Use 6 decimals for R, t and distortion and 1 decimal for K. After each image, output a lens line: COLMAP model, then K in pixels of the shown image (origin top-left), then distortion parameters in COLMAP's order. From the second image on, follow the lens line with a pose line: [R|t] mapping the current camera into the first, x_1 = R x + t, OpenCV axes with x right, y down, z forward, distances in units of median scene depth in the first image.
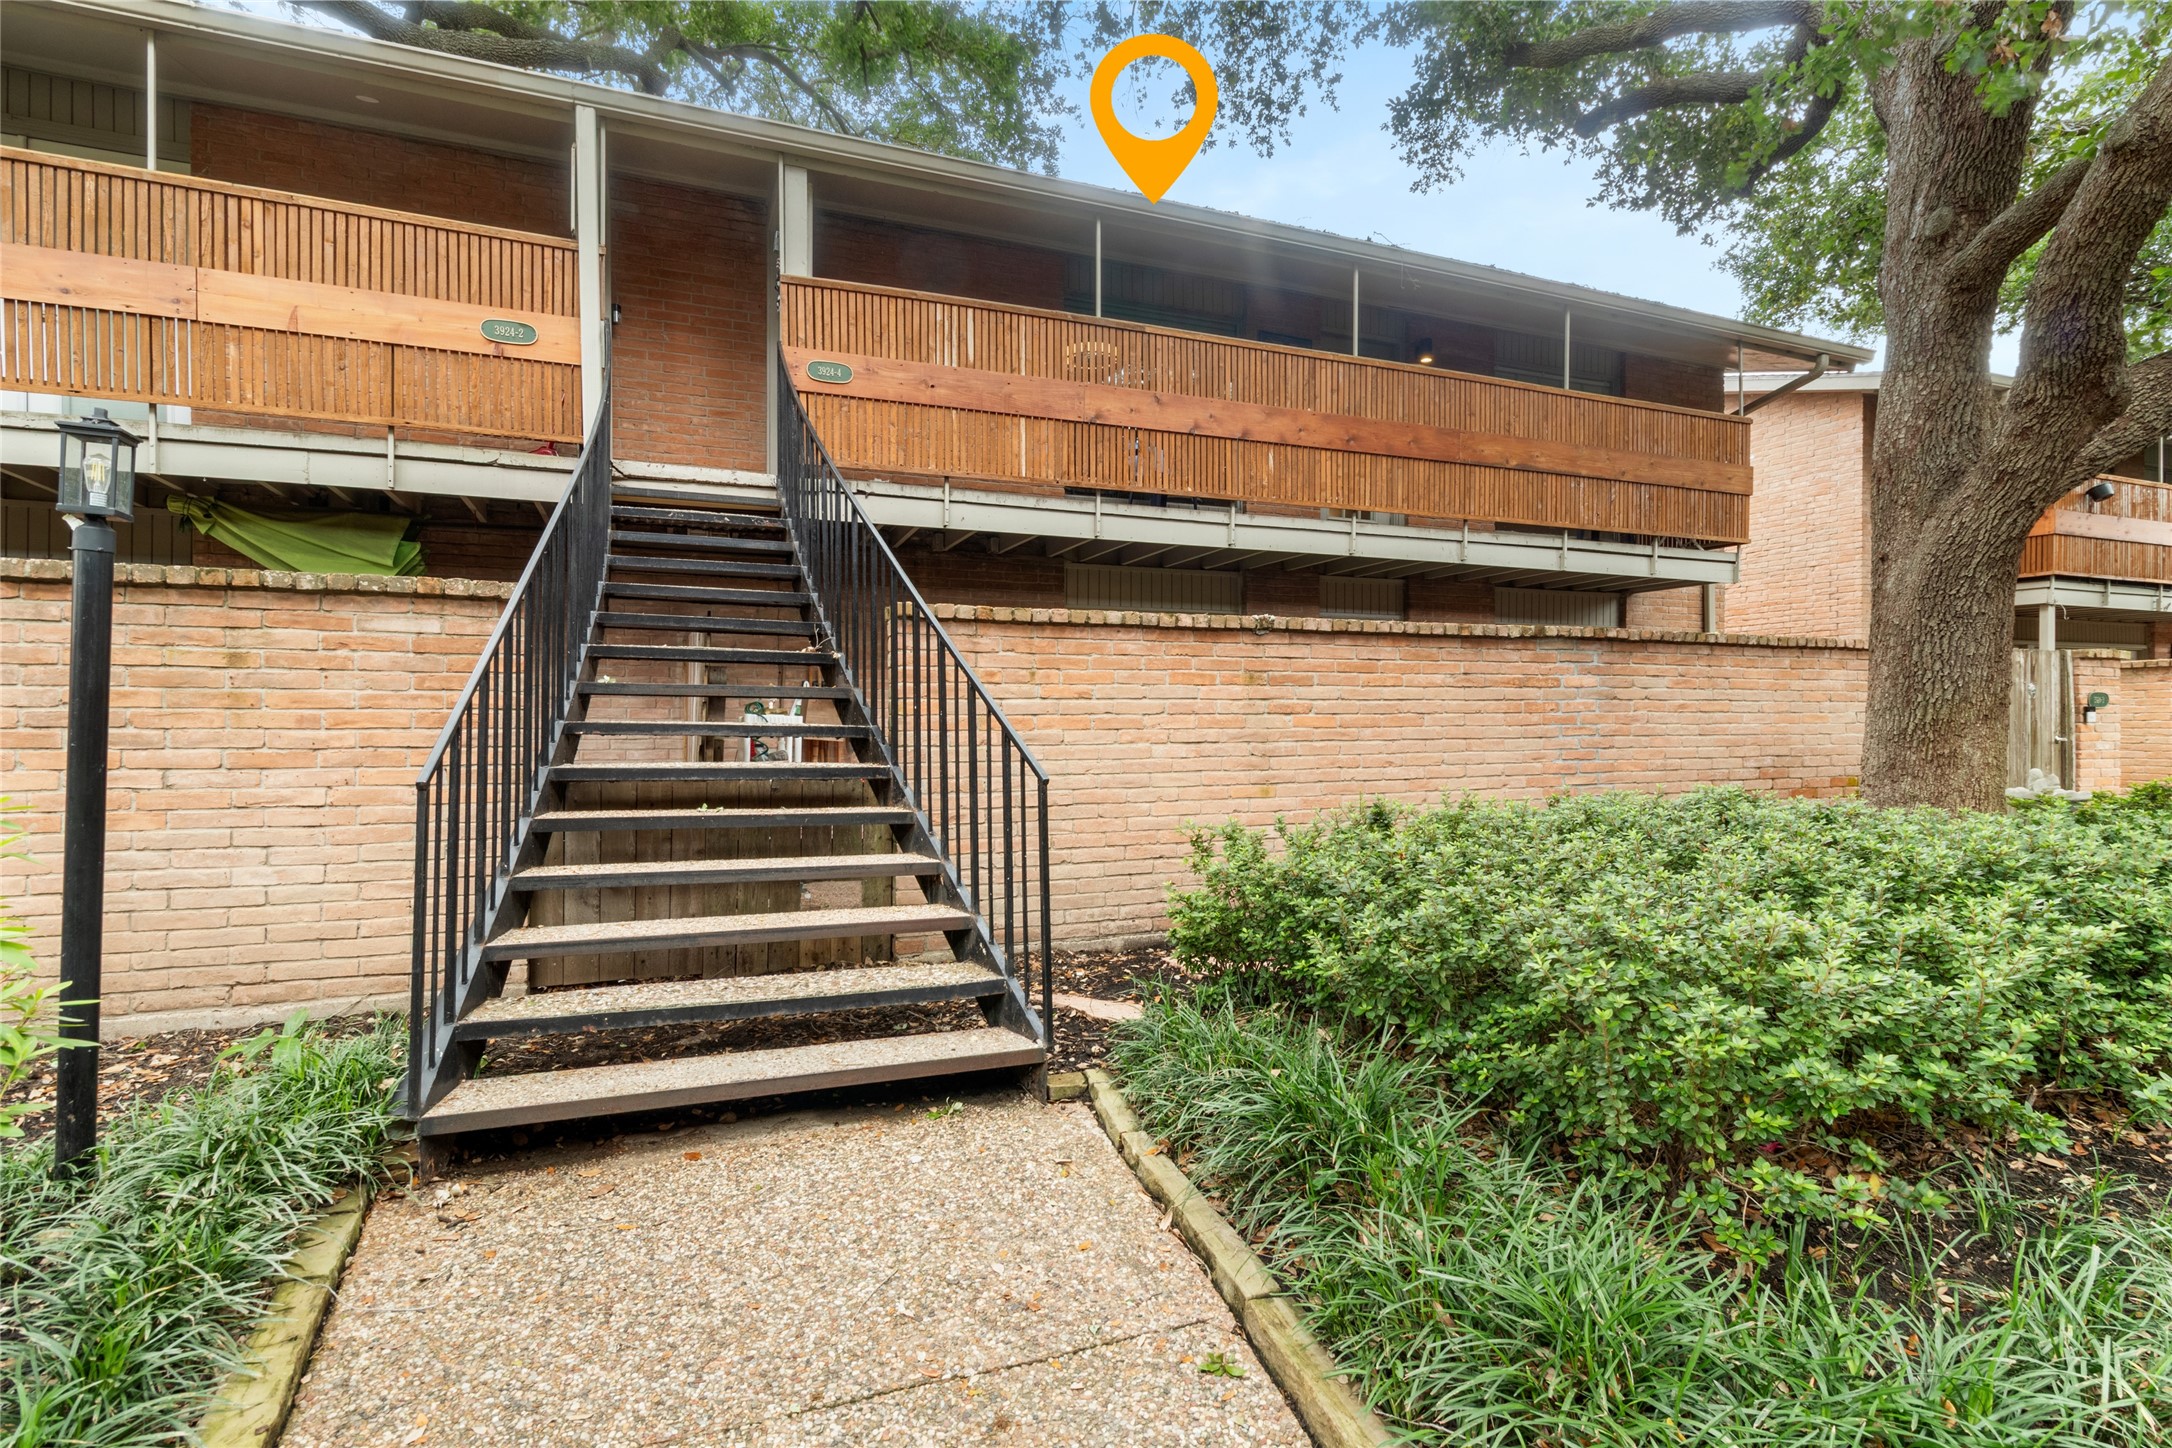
lens RADIAL K [[1087.6, 0, 1086.0], [0, 1087.6, 724.0], [0, 0, 1]] dist [0.000567, -0.000903]
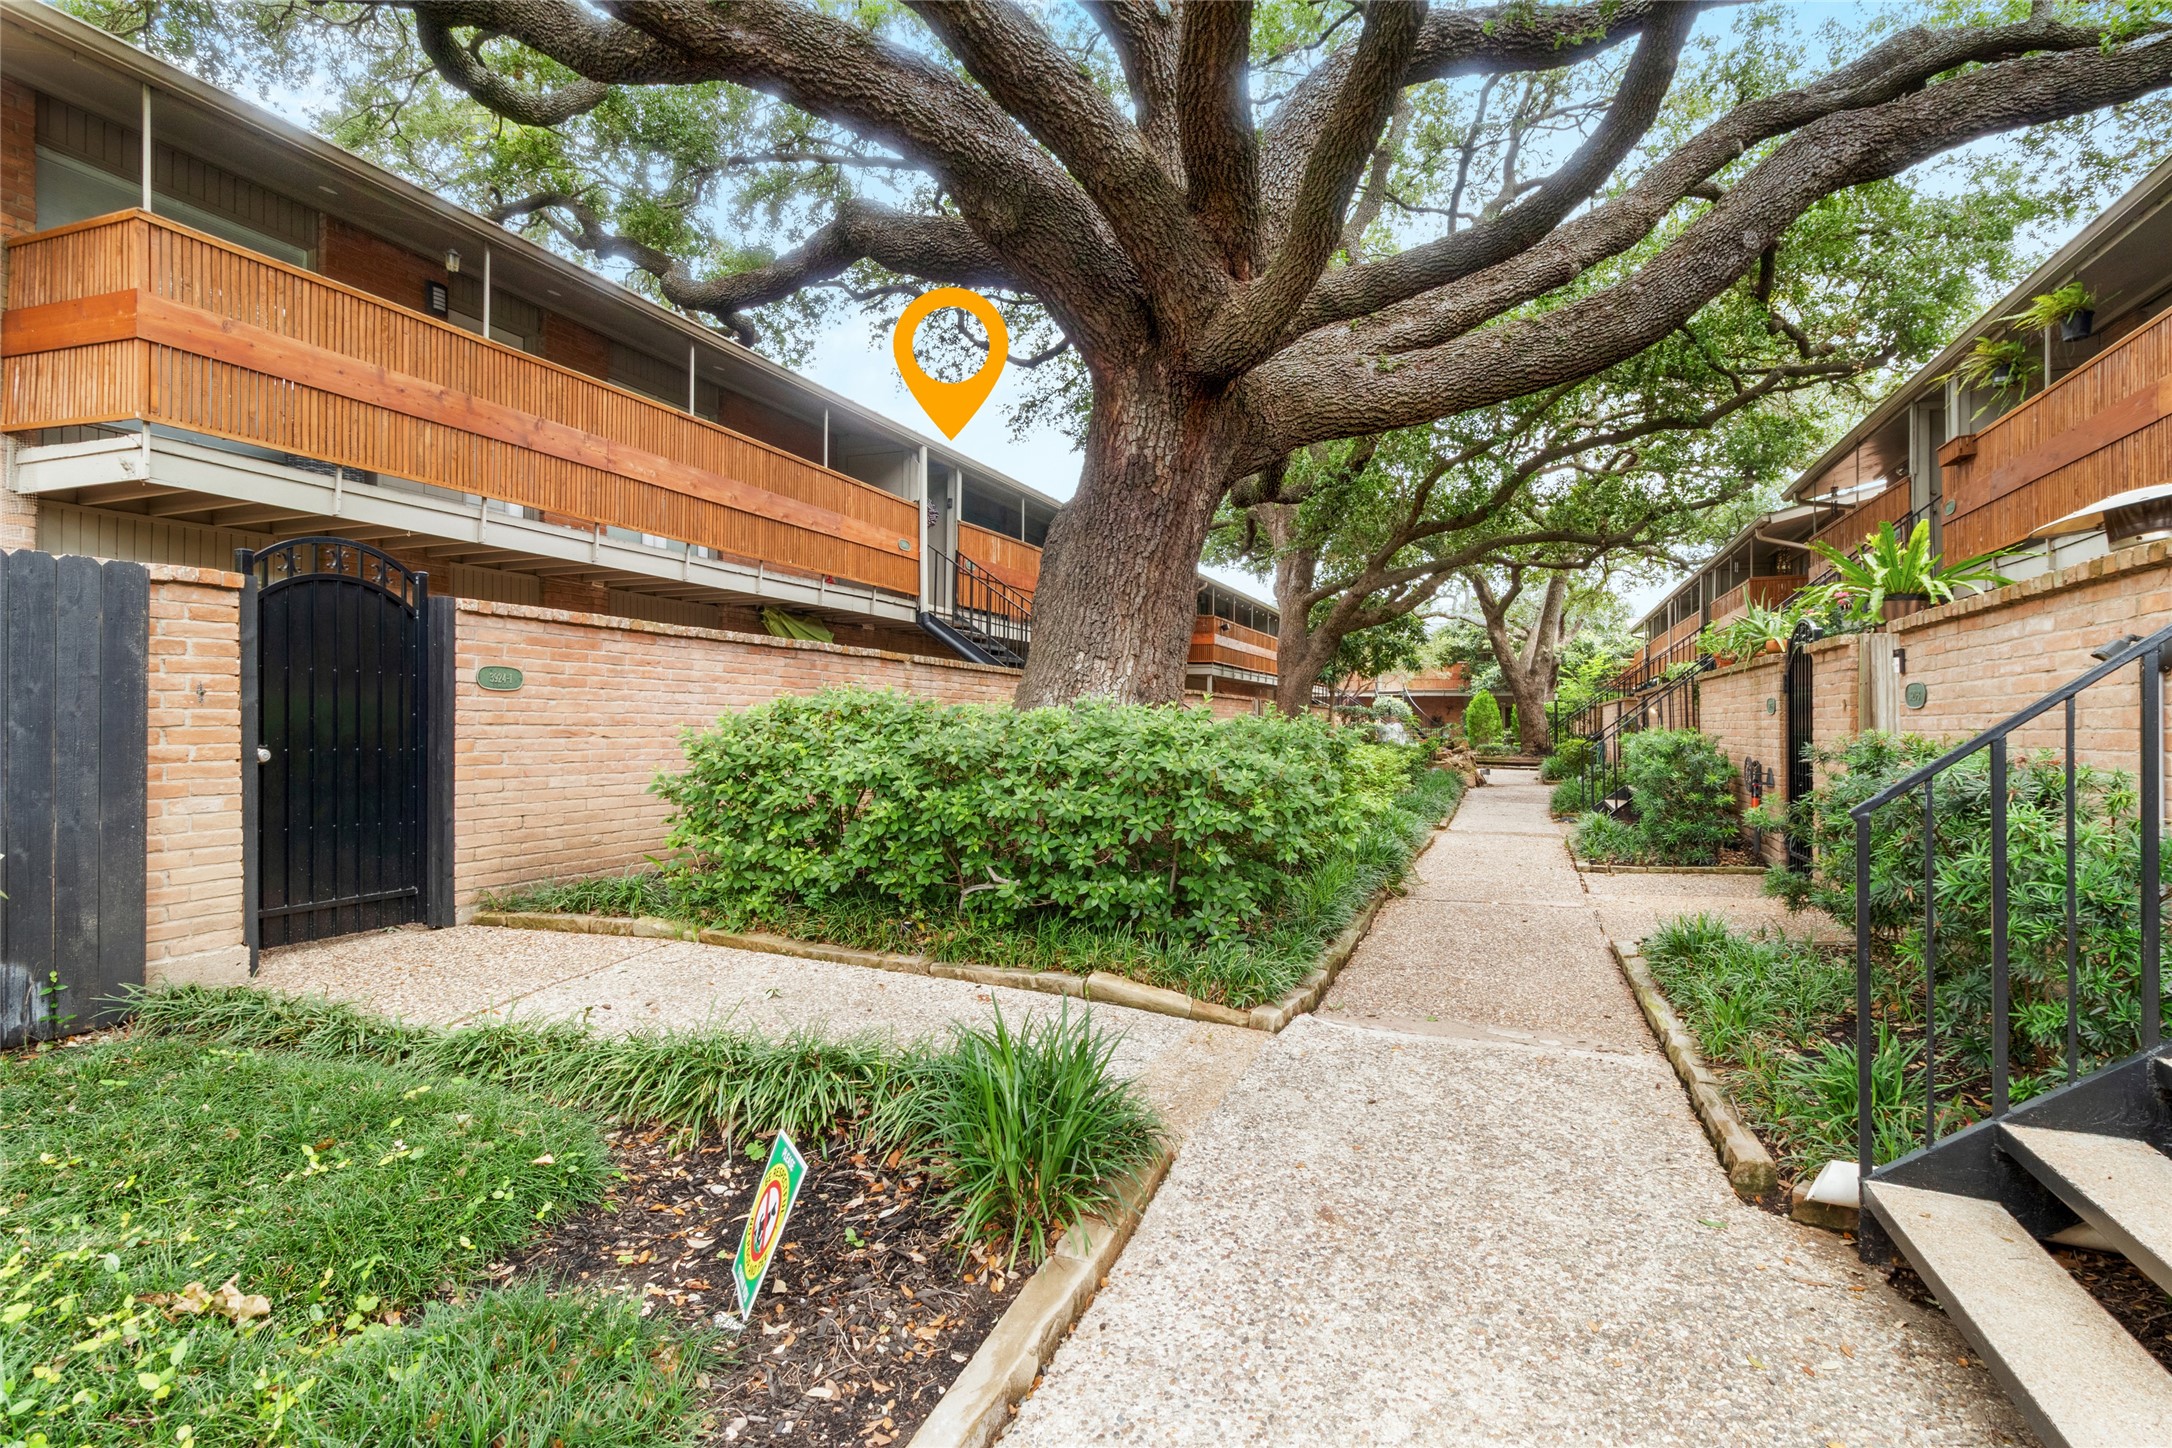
lens RADIAL K [[1087.6, 0, 1086.0], [0, 1087.6, 724.0], [0, 0, 1]] dist [0.000567, -0.000903]
pose [[0.684756, 0.004102, 0.728760, -0.705892], [-0.004714, 0.999988, -0.001199, 0.003131], [-0.728757, -0.002614, 0.684768, -0.303965]]
